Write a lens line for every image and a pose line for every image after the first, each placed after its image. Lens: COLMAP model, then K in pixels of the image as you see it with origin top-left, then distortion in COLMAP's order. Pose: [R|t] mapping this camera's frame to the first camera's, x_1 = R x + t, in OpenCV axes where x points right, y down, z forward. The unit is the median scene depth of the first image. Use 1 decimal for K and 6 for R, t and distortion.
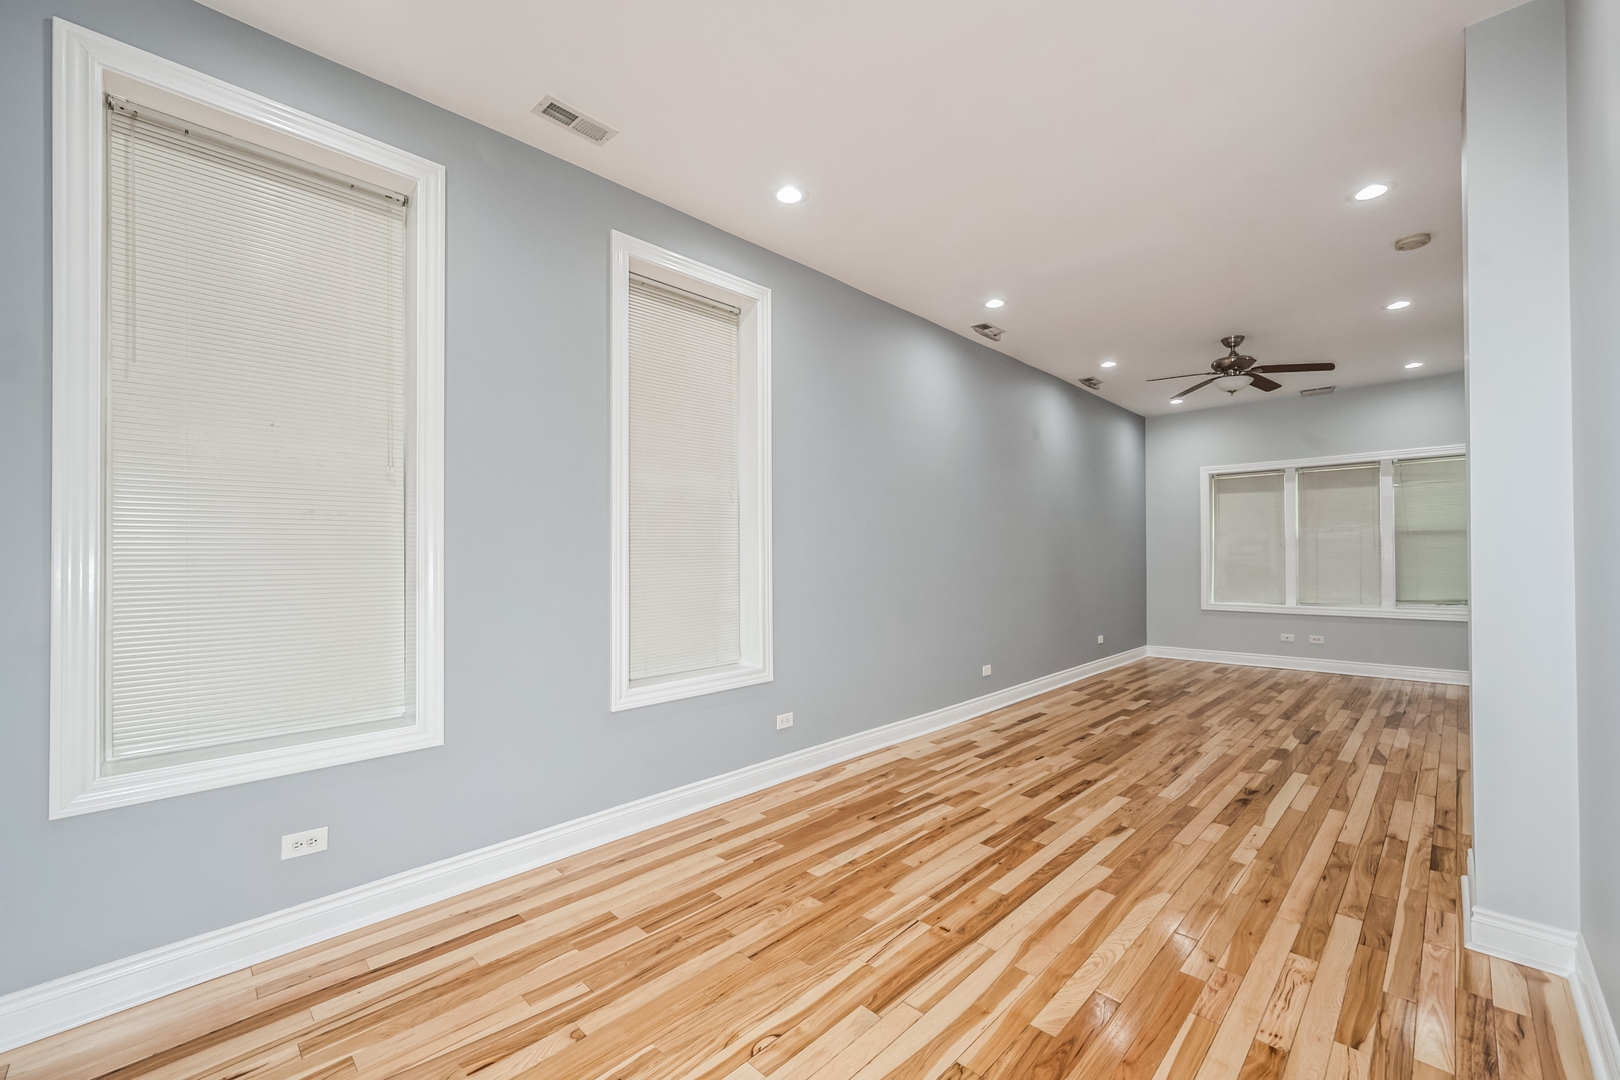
lens RADIAL K [[651.6, 0, 814.2], [0, 651.6, 555.6], [0, 0, 1]] dist [-0.001033, -0.000189]
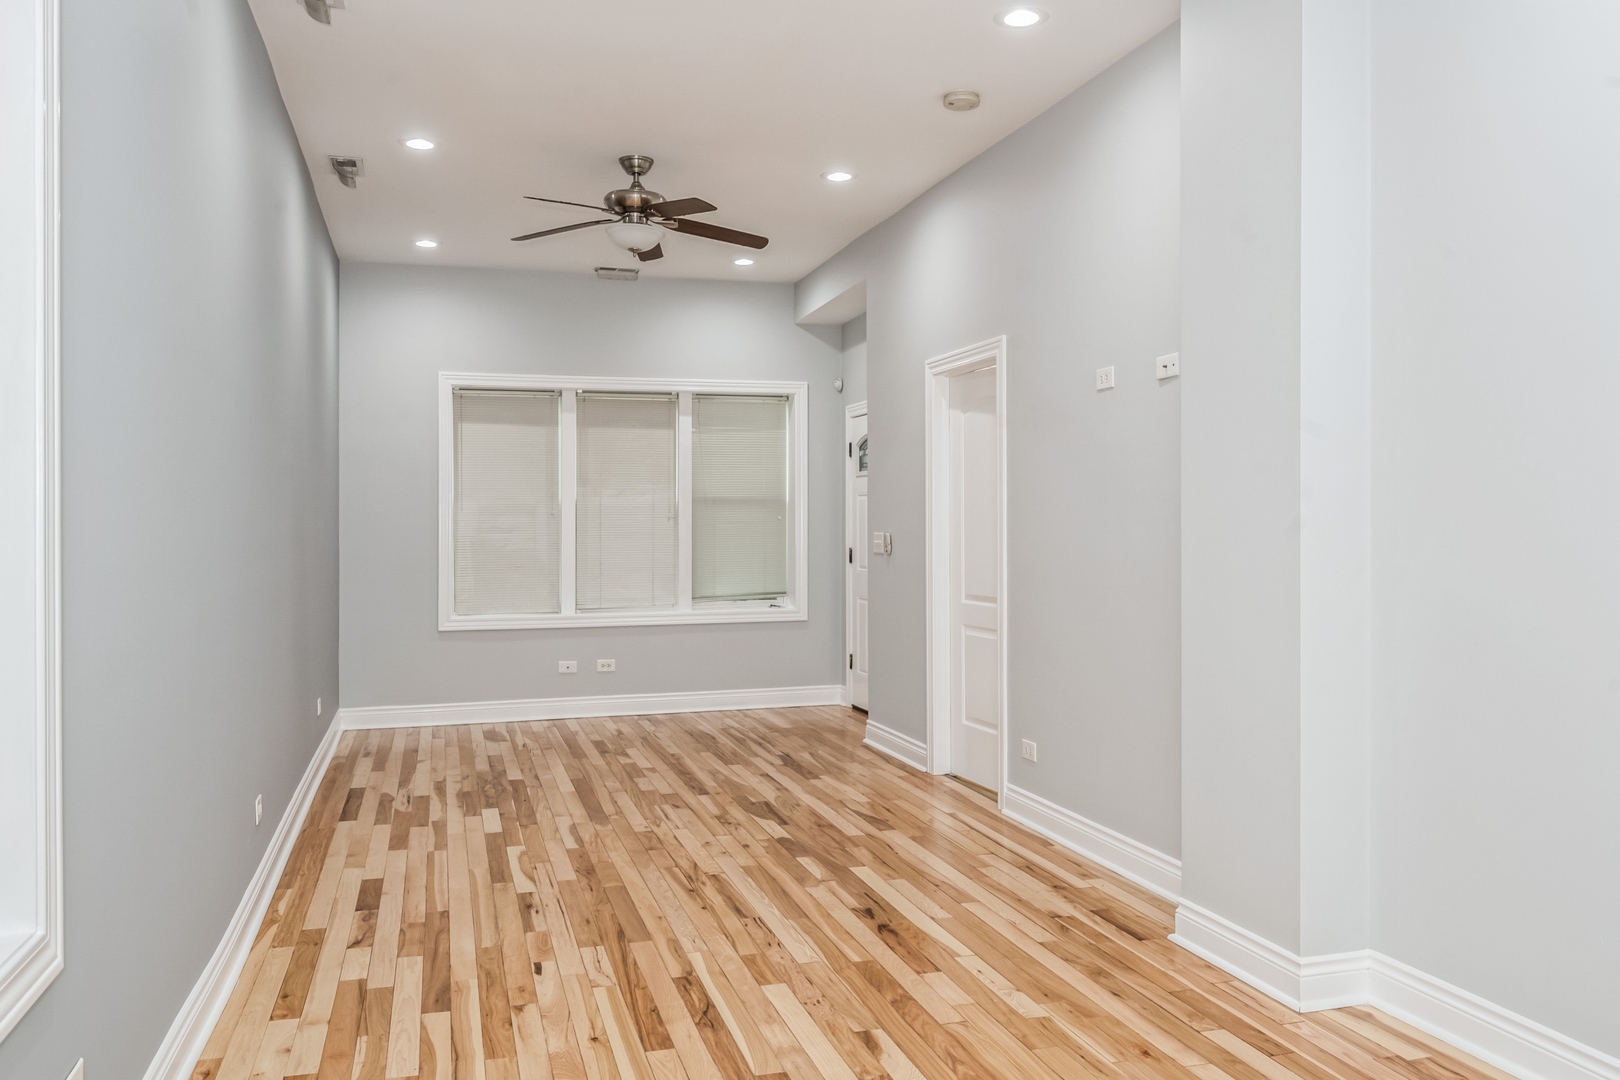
lens RADIAL K [[1260.0, 0, 810.0], [0, 1260.0, 540.0], [0, 0, 1]] dist [0.002867, 0.004216]
pose [[0.483996, -0.004852, 0.875057, -0.323169], [0.000717, 0.999986, 0.005148, 0.001757], [-0.875070, -0.001864, 0.483993, 0.374042]]
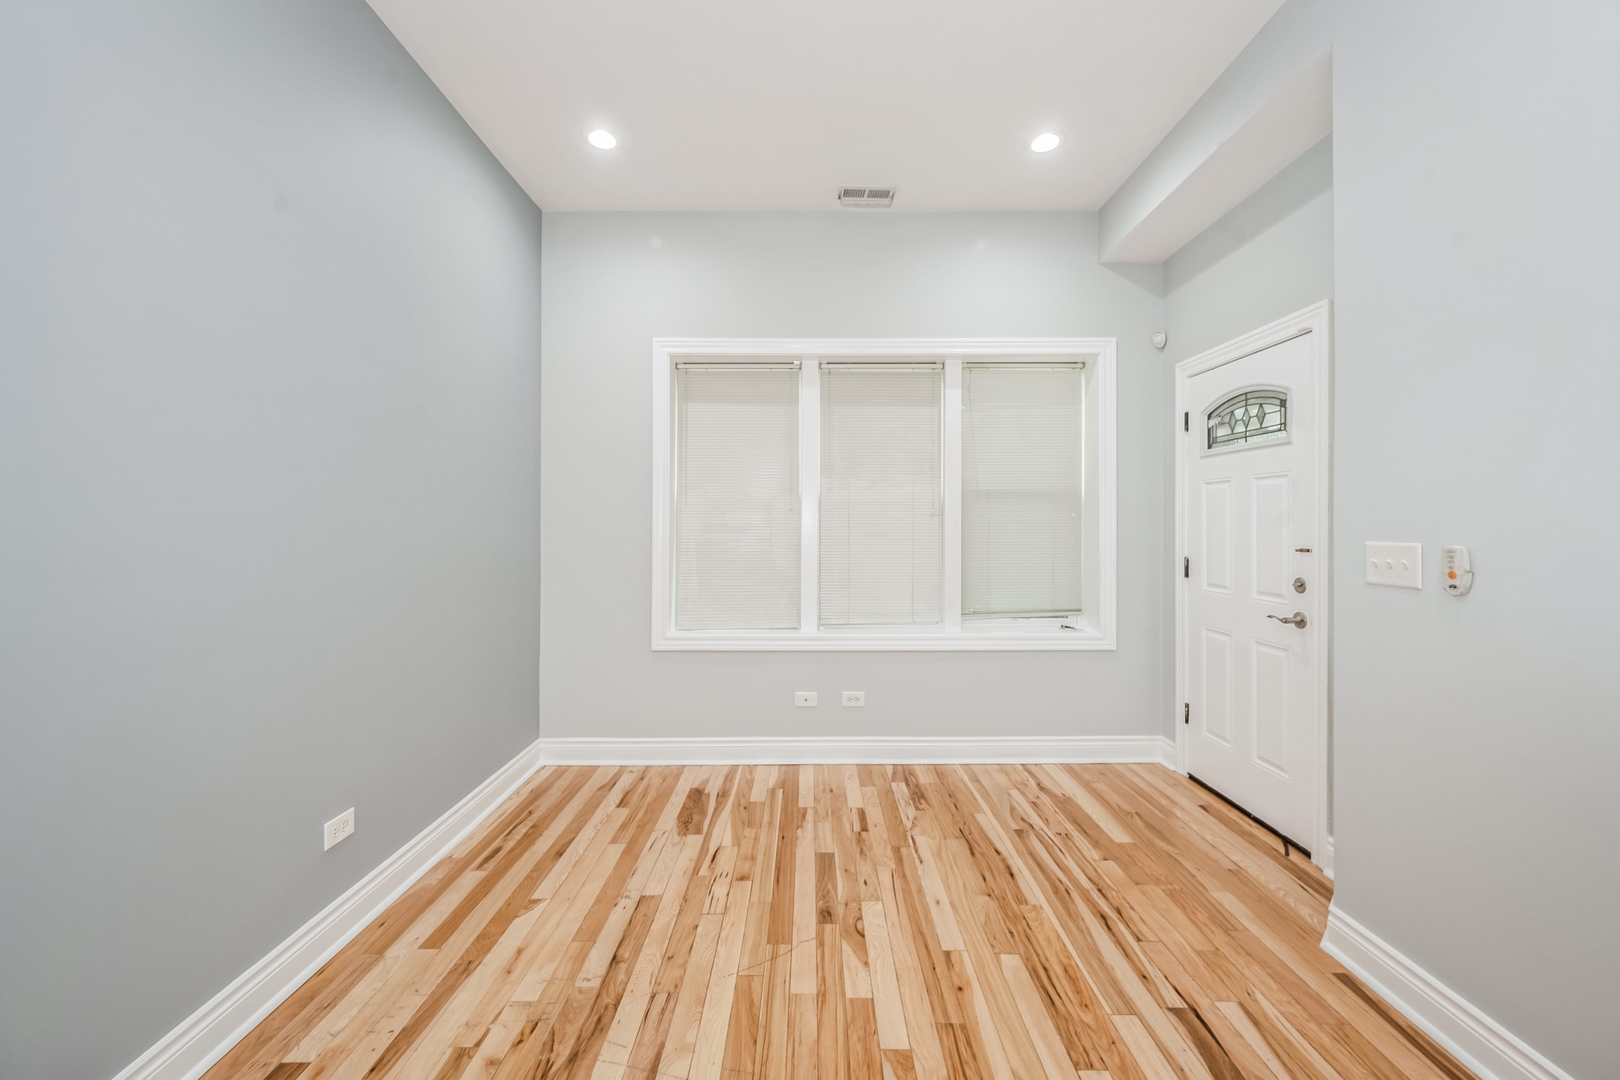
lens RADIAL K [[649.9, 0, 802.6], [0, 649.9, 511.4], [0, 0, 1]] dist [-0.001263, -0.000108]
pose [[0.714599, 0.018775, 0.699283, 0.617843], [-0.005257, 0.999756, -0.021470, -0.009054], [-0.699515, 0.011666, 0.714523, 1.059974]]
